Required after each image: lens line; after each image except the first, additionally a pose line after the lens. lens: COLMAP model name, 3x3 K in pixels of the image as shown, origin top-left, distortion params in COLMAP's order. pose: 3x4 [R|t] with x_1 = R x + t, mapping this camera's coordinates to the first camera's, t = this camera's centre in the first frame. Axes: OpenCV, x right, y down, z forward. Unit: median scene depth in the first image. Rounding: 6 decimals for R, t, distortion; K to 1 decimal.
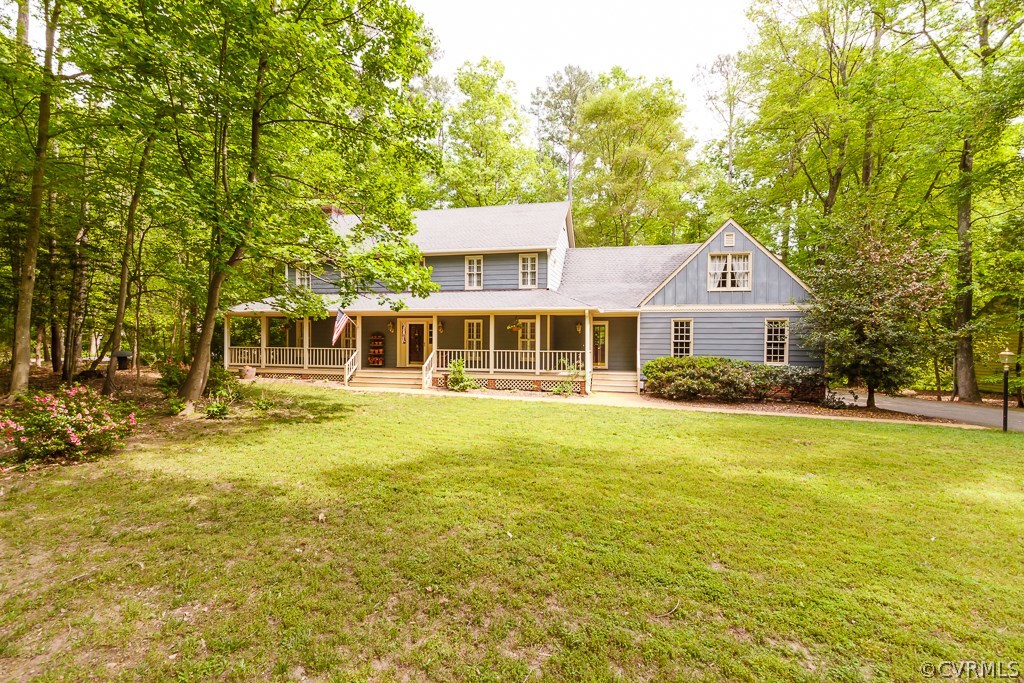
lens RADIAL K [[477.1, 0, 512.0], [0, 477.1, 341.5], [0, 0, 1]] dist [-0.000074, 0.000362]
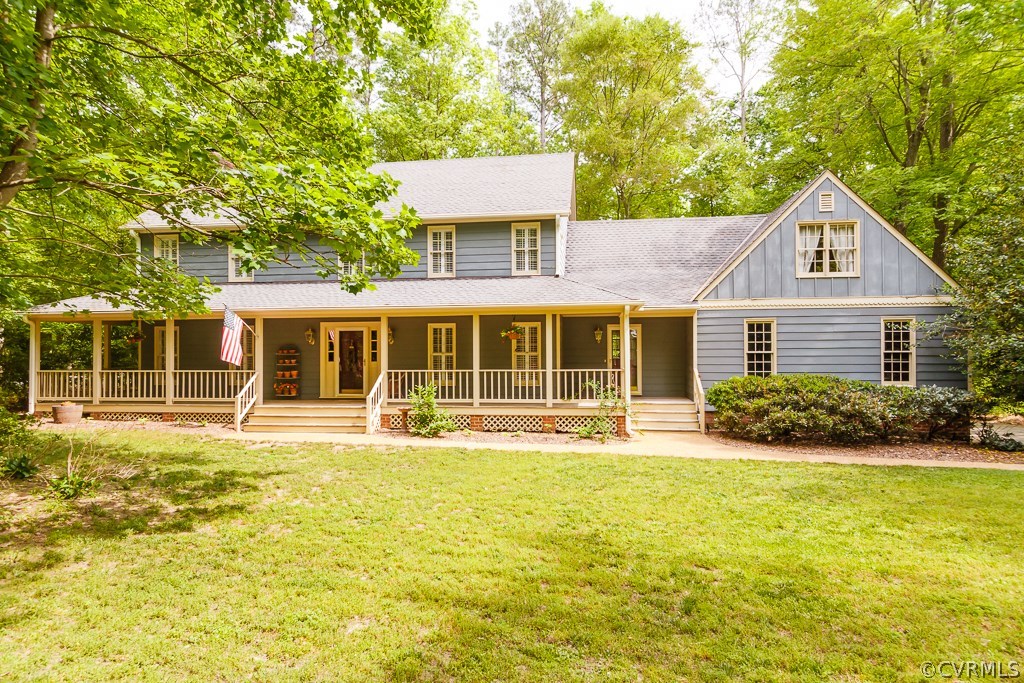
lens RADIAL K [[596.2, 0, 512.0], [0, 596.2, 341.5], [0, 0, 1]] dist [0.009044, -0.000089]
pose [[0.994617, -0.009382, 0.103198, -0.076300], [0.012295, 0.999543, -0.027629, 0.002887], [-0.102891, 0.028749, 0.994277, 0.198495]]
